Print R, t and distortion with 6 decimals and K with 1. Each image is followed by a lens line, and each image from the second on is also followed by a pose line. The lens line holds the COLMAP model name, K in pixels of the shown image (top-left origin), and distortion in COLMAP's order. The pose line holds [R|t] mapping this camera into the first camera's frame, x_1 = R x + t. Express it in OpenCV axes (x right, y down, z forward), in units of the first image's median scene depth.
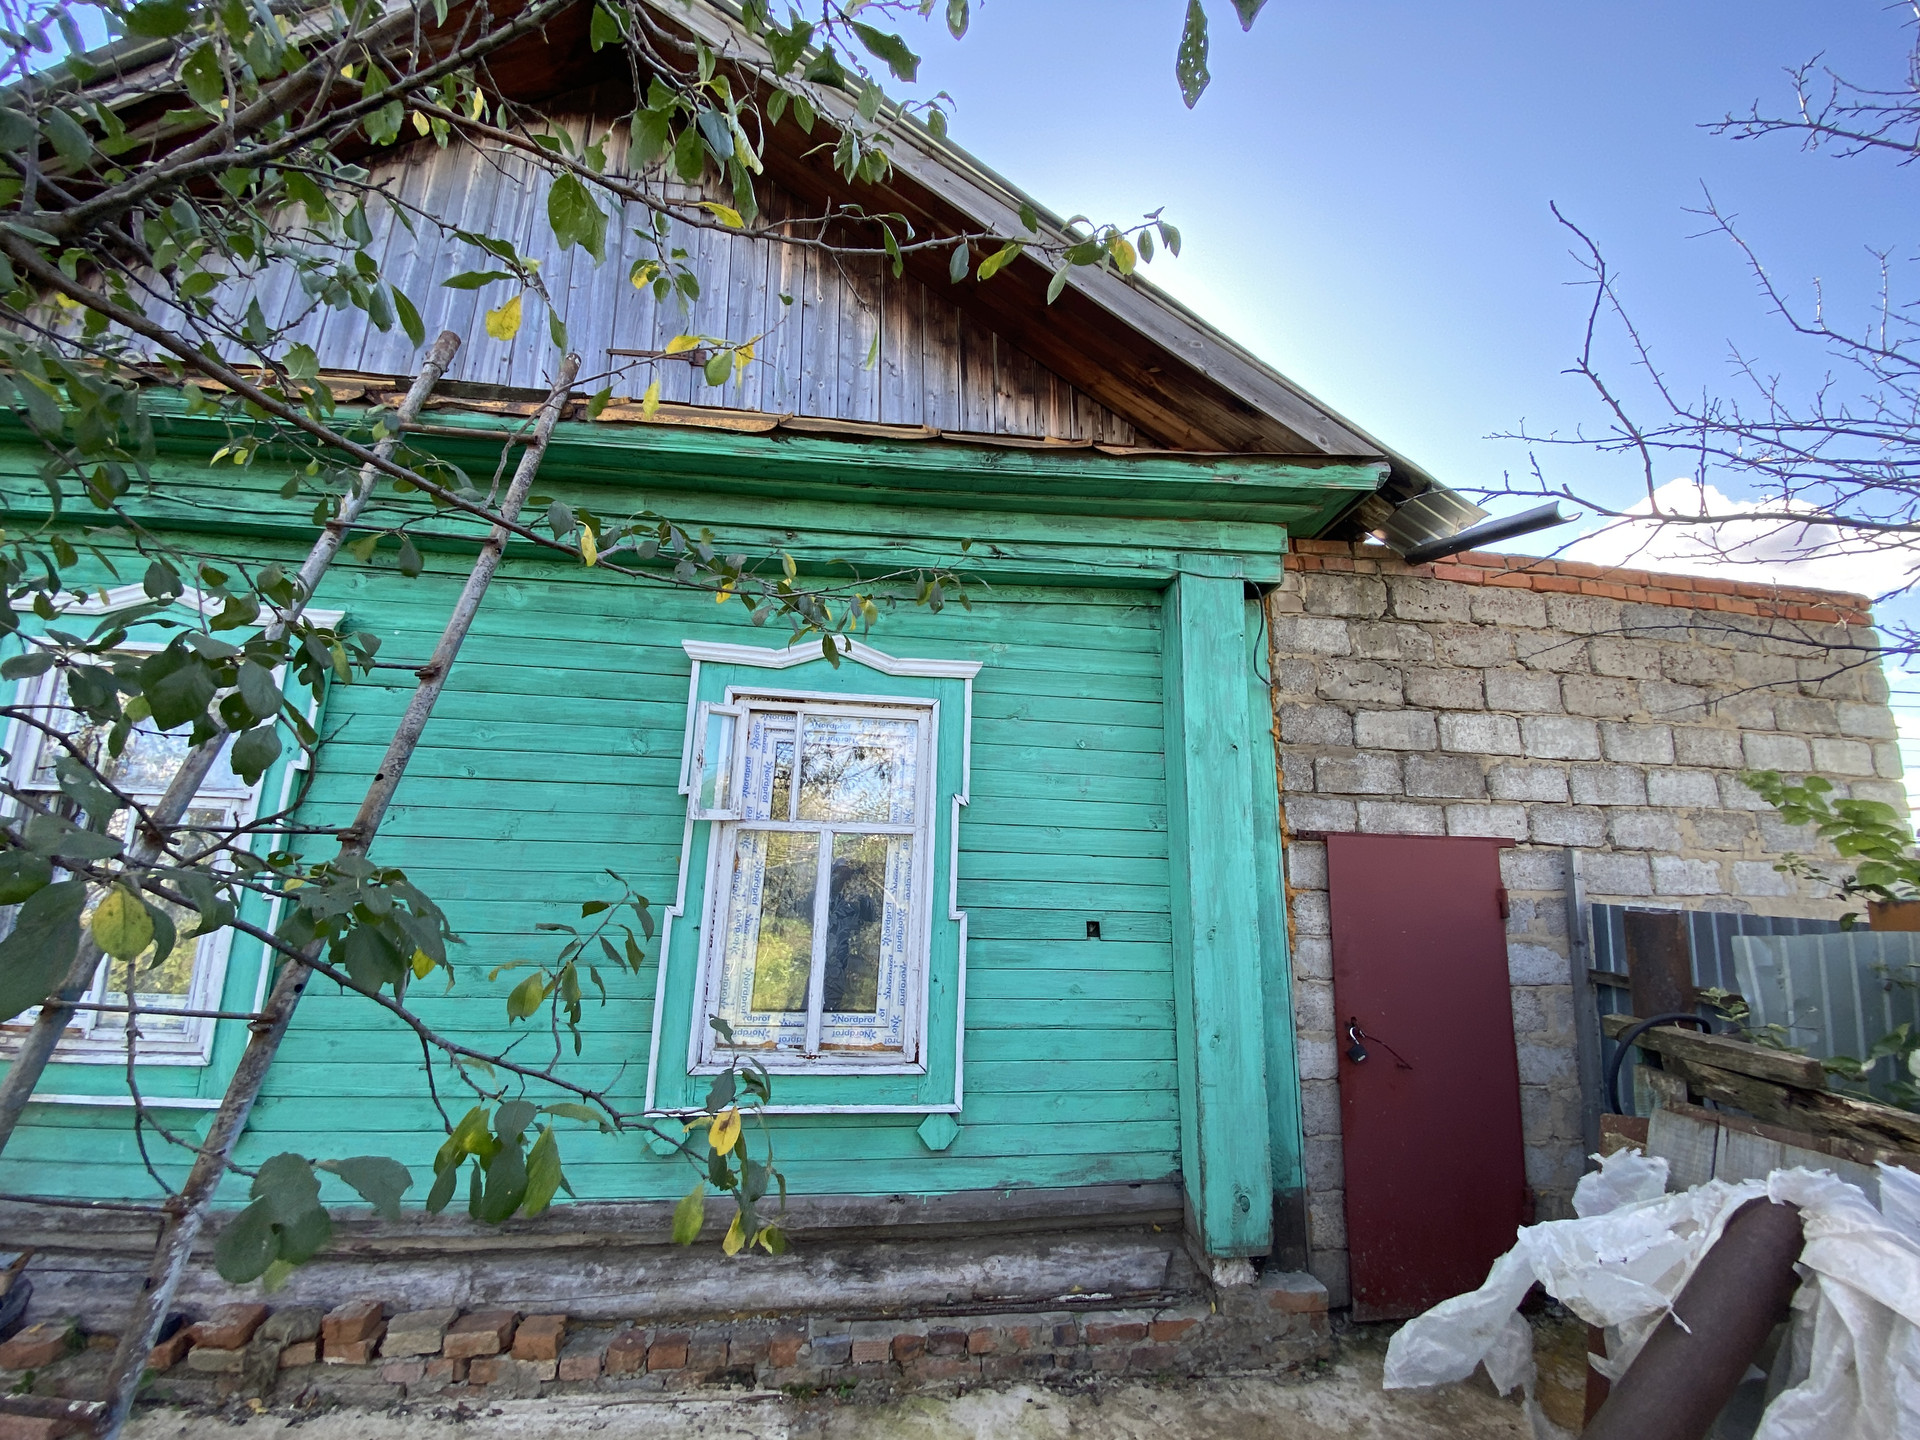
lens RADIAL K [[781.8, 0, 957.0], [0, 781.8, 721.9], [0, 0, 1]] dist [0.020790, -0.020235]
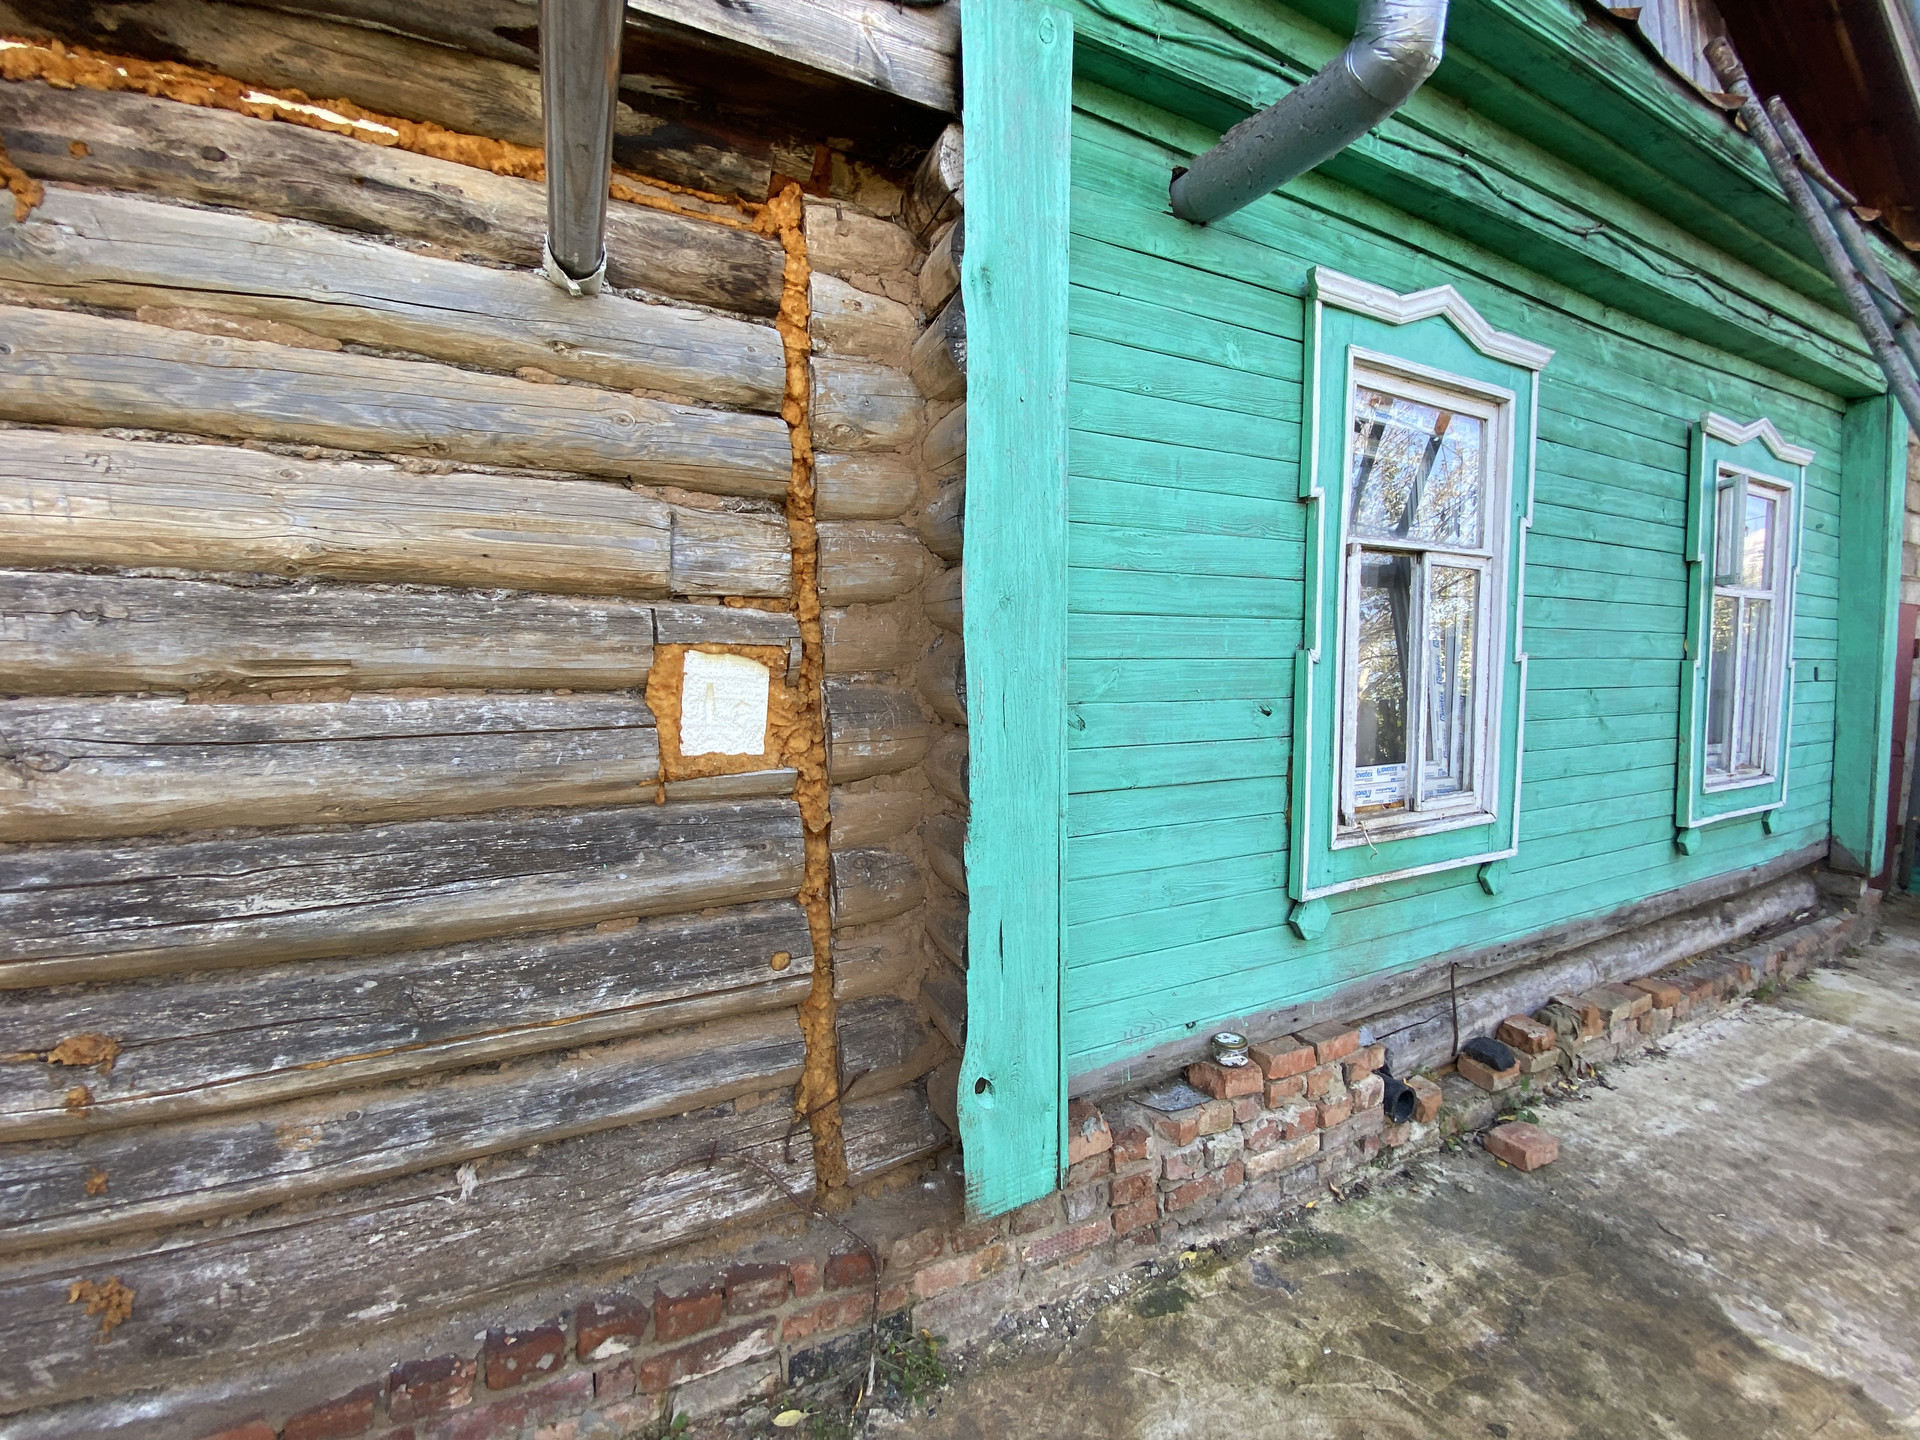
lens RADIAL K [[777.9, 0, 988.0], [0, 777.9, 720.3], [0, 0, 1]] dist [0.037302, -0.026475]
pose [[0.941121, -0.054941, 0.333575, -1.692057], [-0.035371, 0.965289, 0.258778, 0.057406], [-0.336213, -0.255340, 0.906511, 0.277608]]
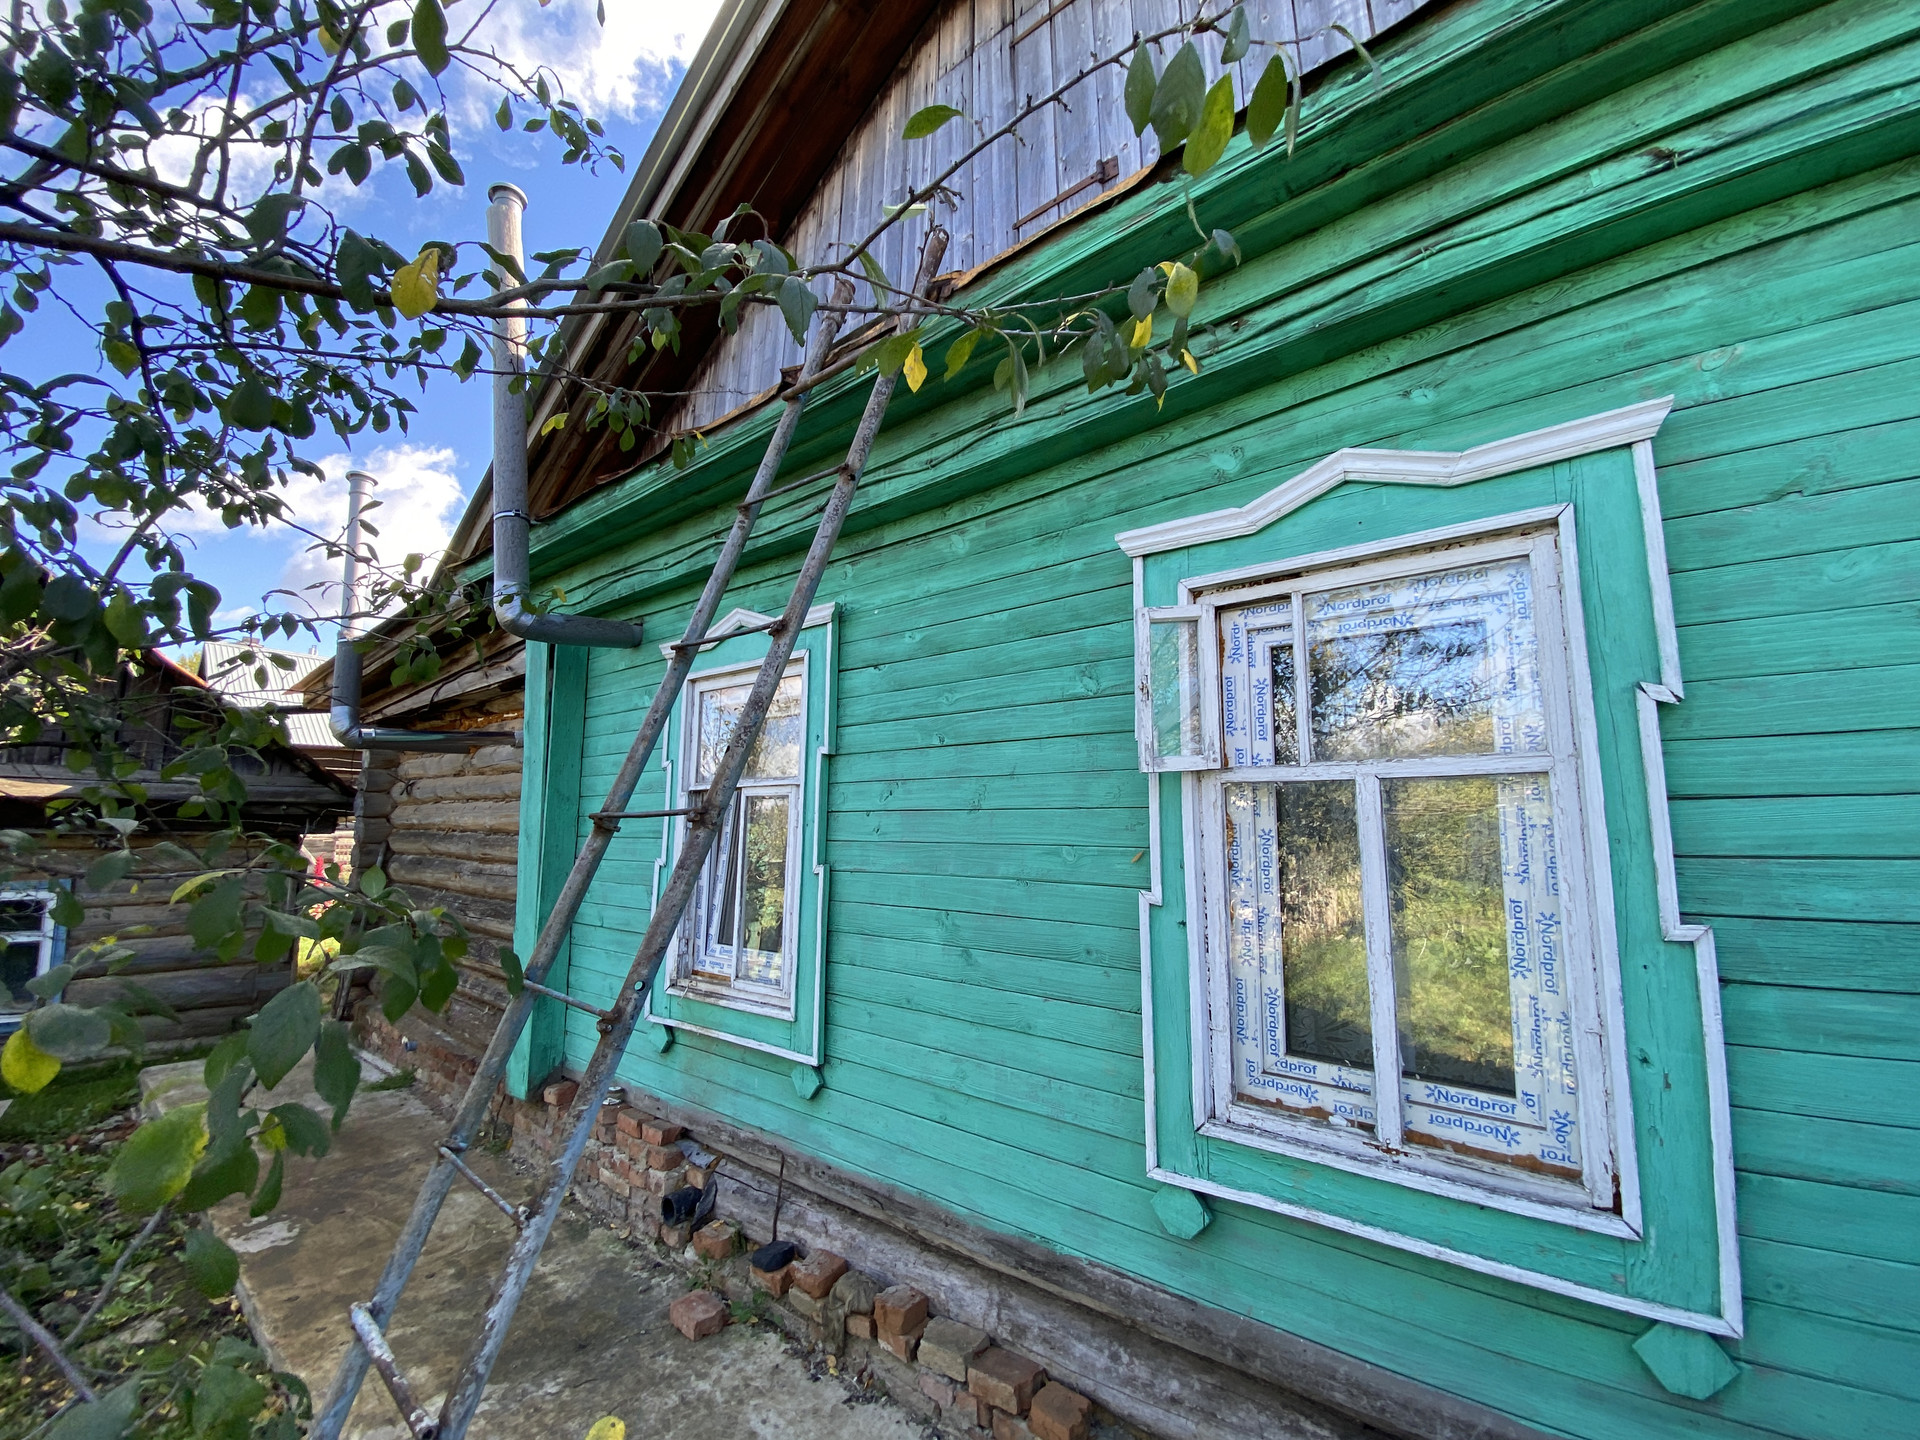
lens RADIAL K [[781.8, 0, 957.0], [0, 781.8, 721.9], [0, 0, 1]] dist [0.020790, -0.020235]
pose [[0.681857, -0.121245, -0.721367, 0.060370], [0.155065, 0.987713, -0.019440, 0.063066], [0.714861, -0.098603, 0.692280, 0.375410]]
